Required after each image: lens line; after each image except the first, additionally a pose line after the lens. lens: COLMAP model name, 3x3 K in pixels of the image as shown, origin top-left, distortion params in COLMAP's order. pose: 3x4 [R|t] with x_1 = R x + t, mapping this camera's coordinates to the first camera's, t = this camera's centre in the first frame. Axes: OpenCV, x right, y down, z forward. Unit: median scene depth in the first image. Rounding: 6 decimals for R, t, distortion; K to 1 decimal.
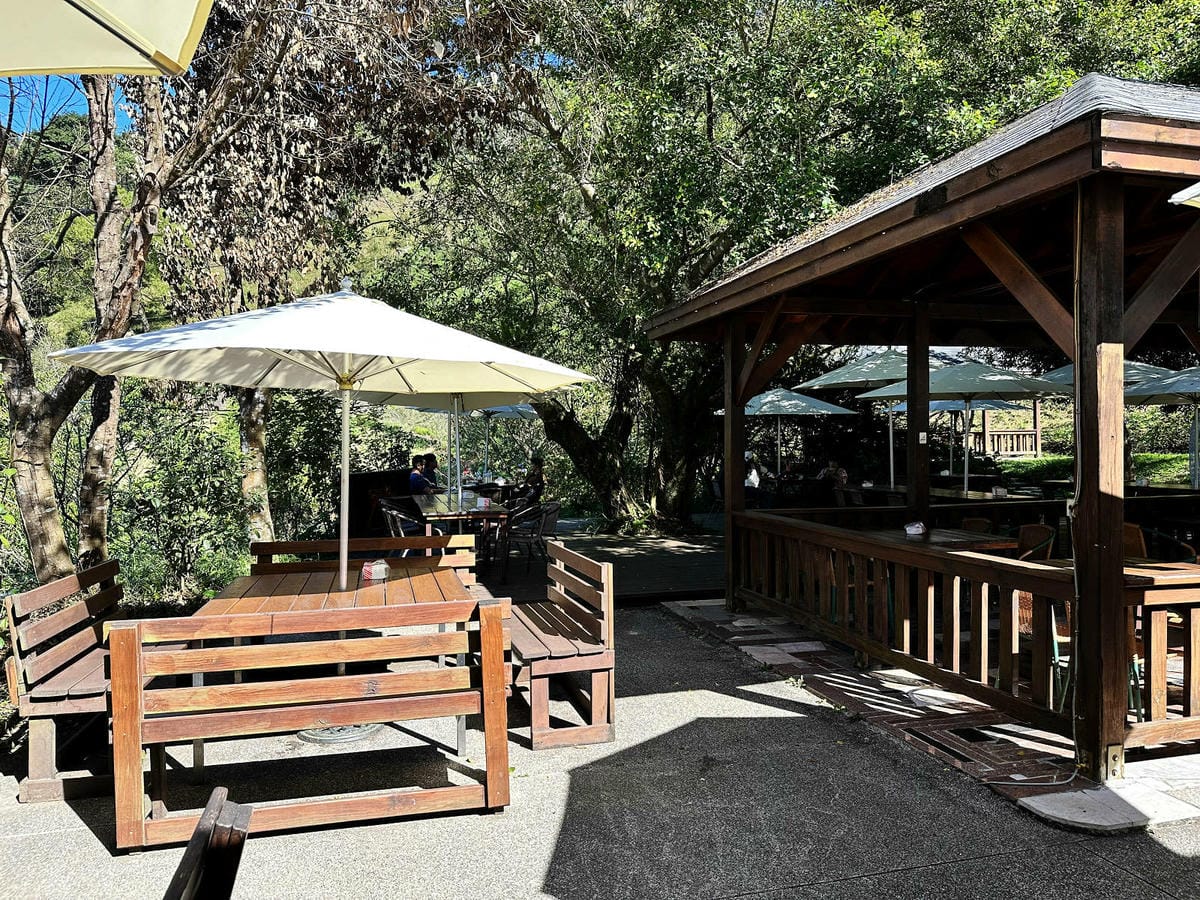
lens RADIAL K [[848.8, 0, 608.8], [0, 848.8, 451.1], [0, 0, 1]] dist [0.104215, -0.130116]
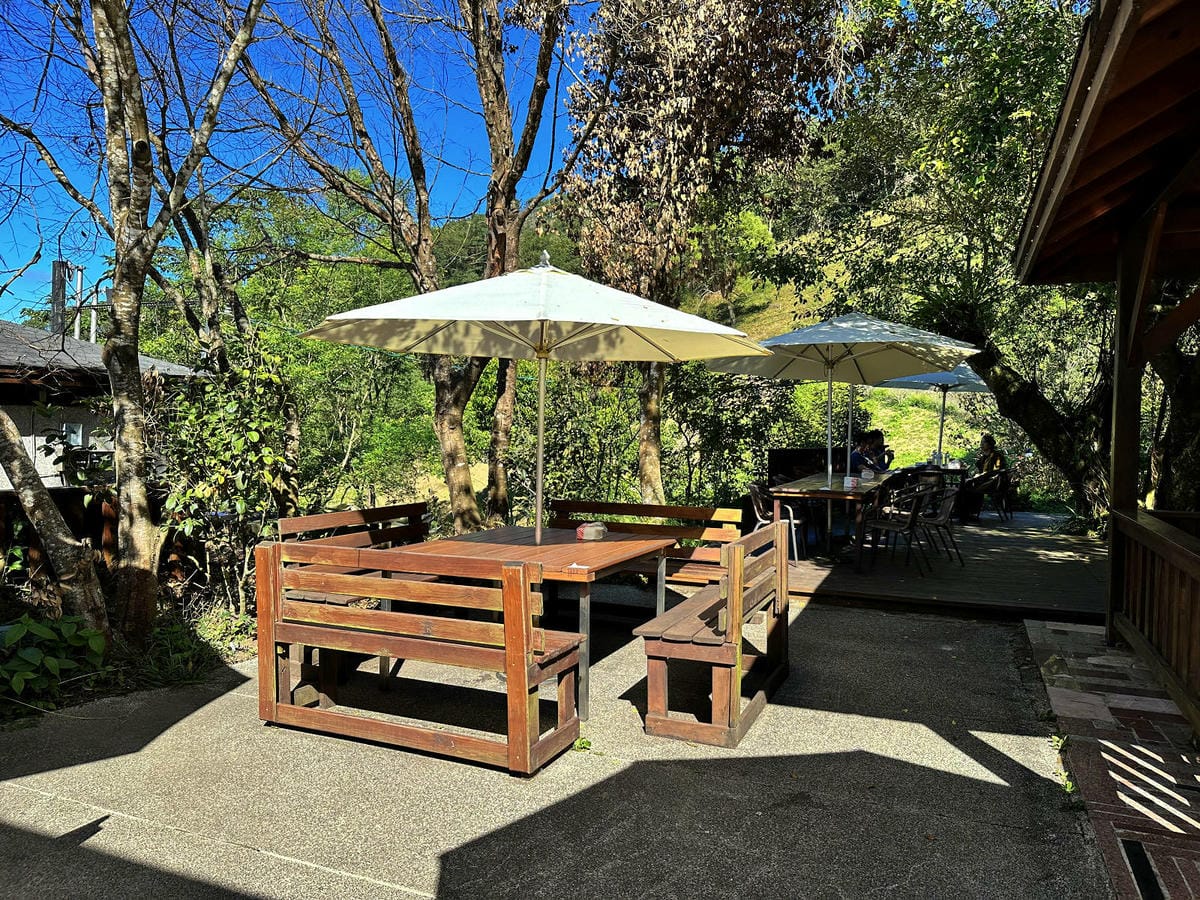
lens RADIAL K [[848.8, 0, 608.8], [0, 848.8, 451.1], [0, 0, 1]] dist [0.104215, -0.130116]
pose [[0.783133, 0.034041, -0.620922, 0.438057], [-0.021083, 0.999380, 0.028199, 0.013485], [0.621497, -0.008993, 0.783365, 0.236602]]
